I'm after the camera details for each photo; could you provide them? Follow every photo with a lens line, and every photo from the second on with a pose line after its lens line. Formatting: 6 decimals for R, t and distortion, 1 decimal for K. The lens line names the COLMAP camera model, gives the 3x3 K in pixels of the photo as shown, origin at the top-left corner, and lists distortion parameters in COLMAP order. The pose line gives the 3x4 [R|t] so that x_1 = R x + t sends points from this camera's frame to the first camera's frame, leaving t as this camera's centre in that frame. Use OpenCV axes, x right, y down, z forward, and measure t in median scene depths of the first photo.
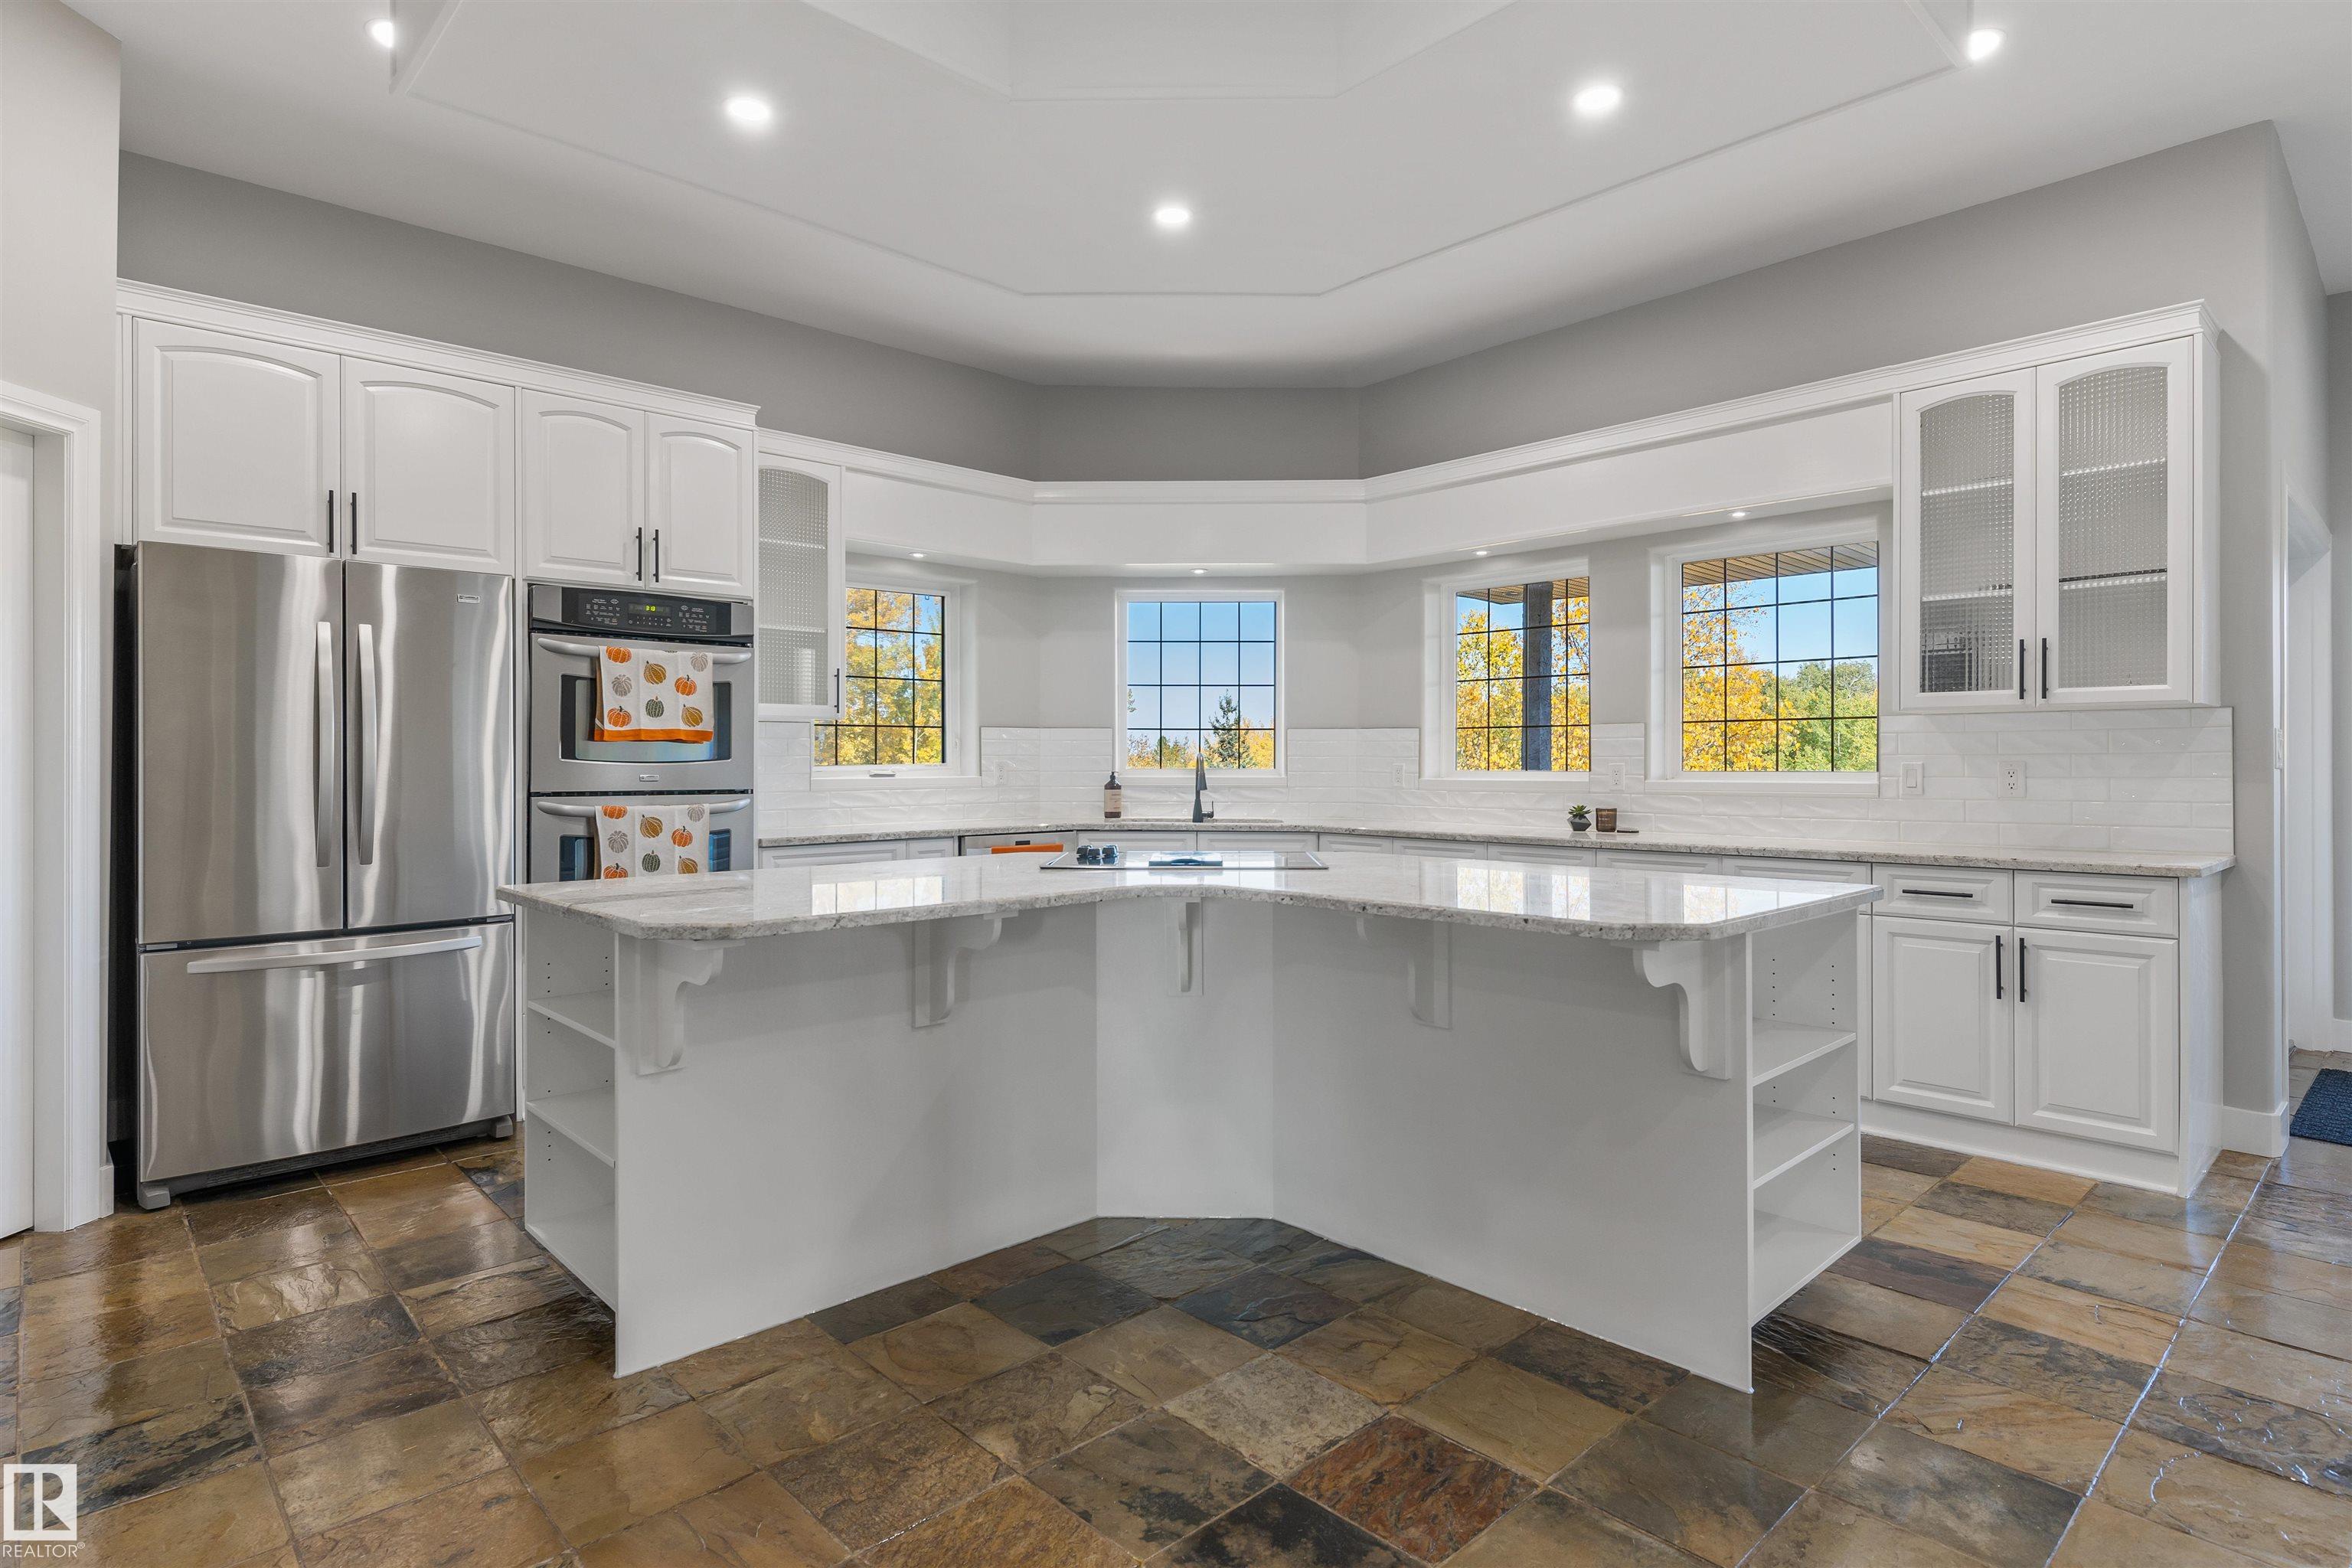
lens RADIAL K [[1207.2, 0, 1182.0], [0, 1207.2, 770.5], [0, 0, 1]] dist [-0.020558, -0.000977]
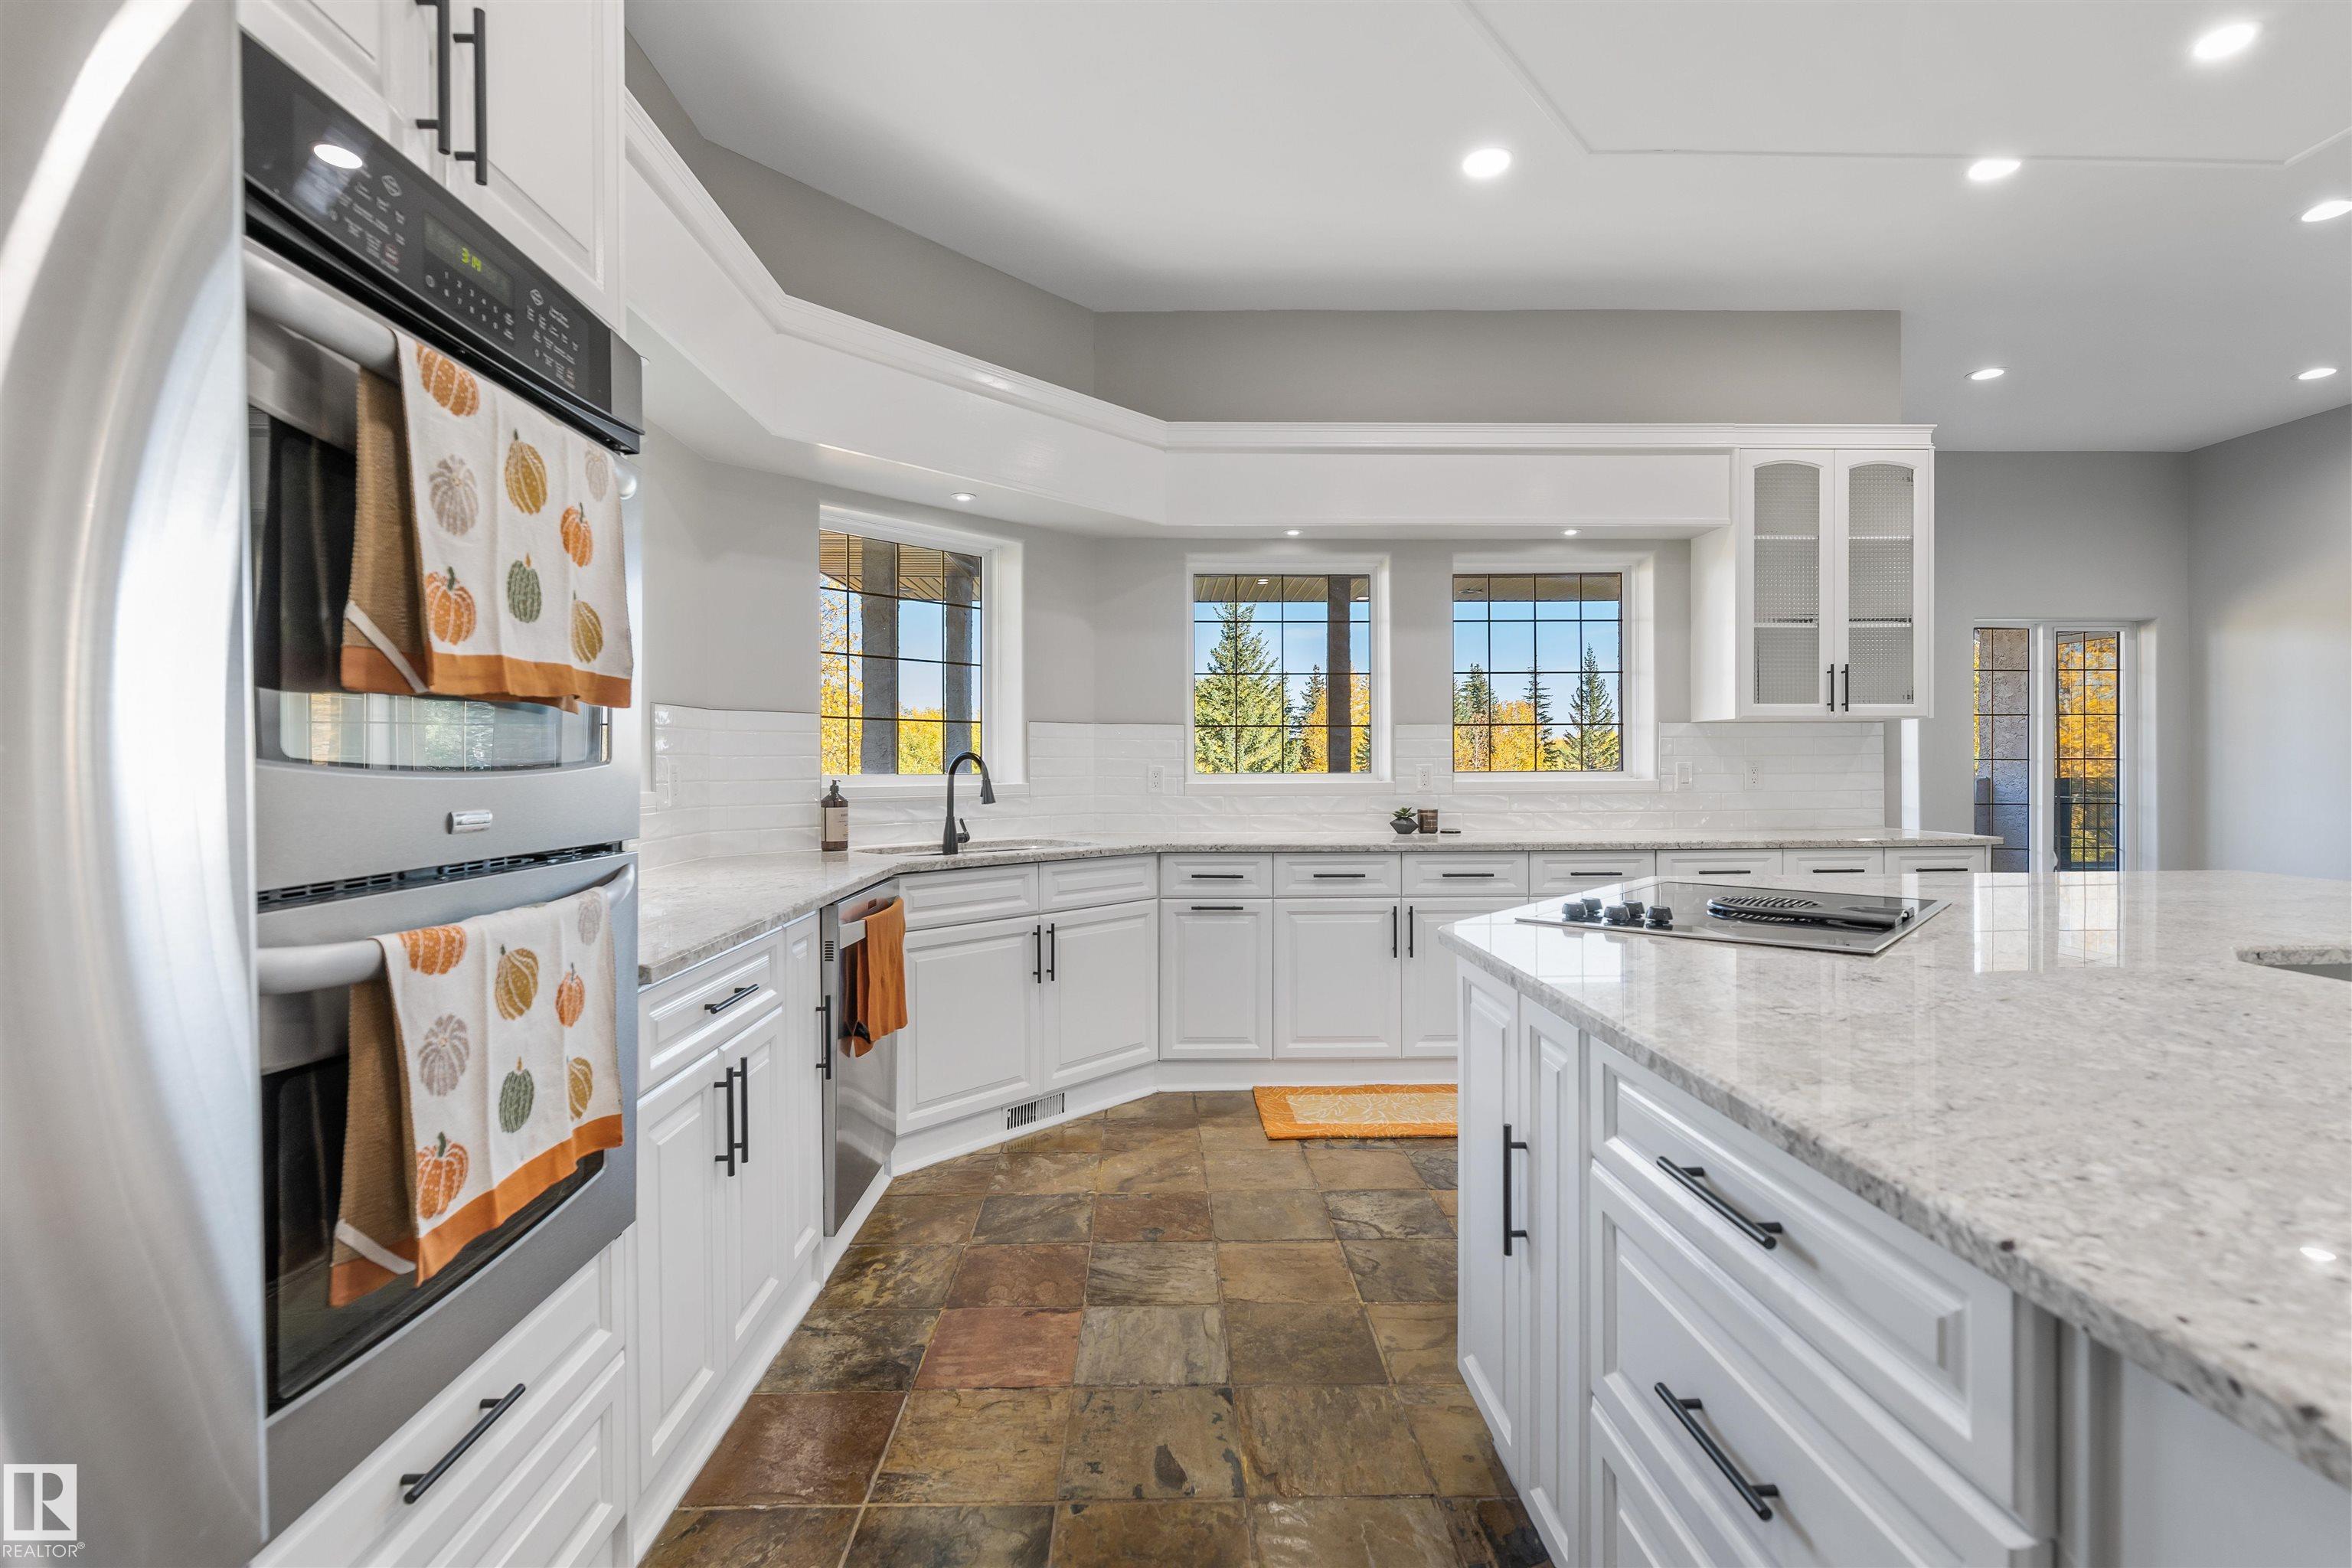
lens RADIAL K [[1058.7, 0, 1176.9], [0, 1058.7, 769.7], [0, 0, 1]] dist [-0.000502, -0.000751]
pose [[0.663532, -0.006980, 0.748116, -0.508330], [0.009118, 0.999958, 0.001242, -0.005262], [-0.748093, 0.005997, 0.663567, 0.669691]]
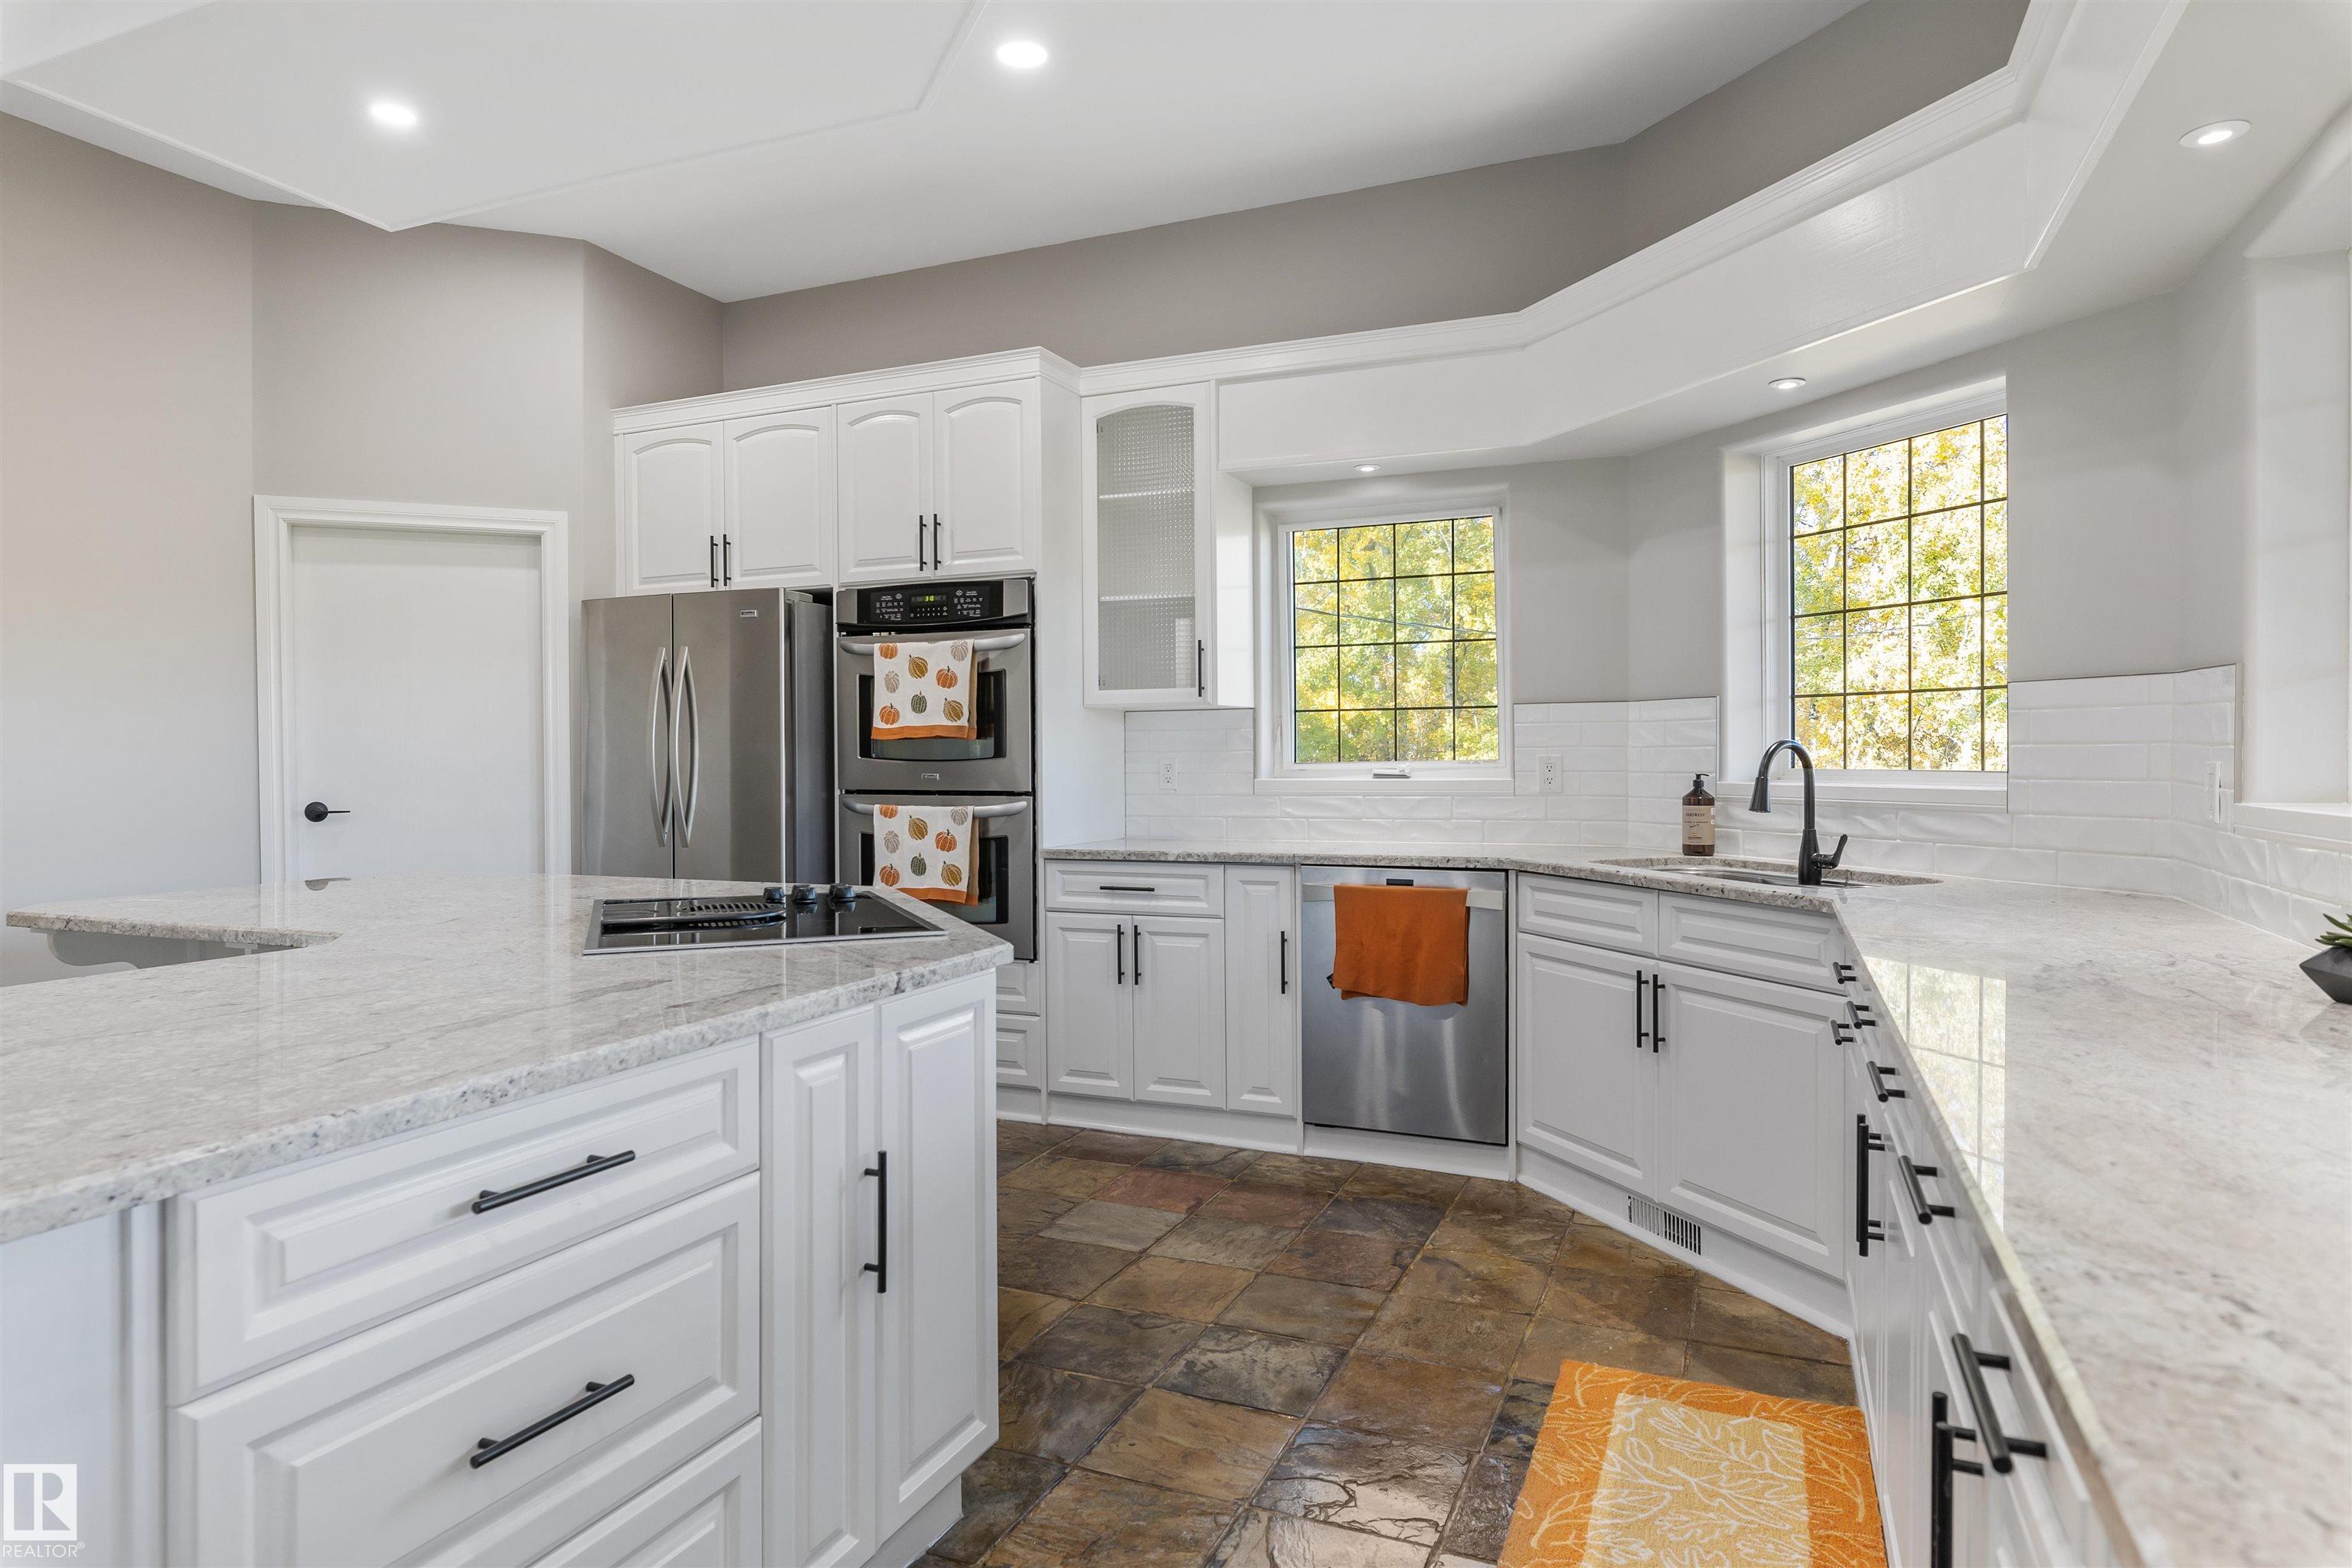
lens RADIAL K [[1352.3, 0, 1169.4], [0, 1352.3, 777.3], [0, 0, 1]] dist [0.003354, 0.000318]
pose [[0.394252, 0.011535, -0.918930, 0.597136], [-0.000713, 0.999925, 0.012246, -0.006662], [0.919002, -0.004173, 0.394230, 0.729293]]
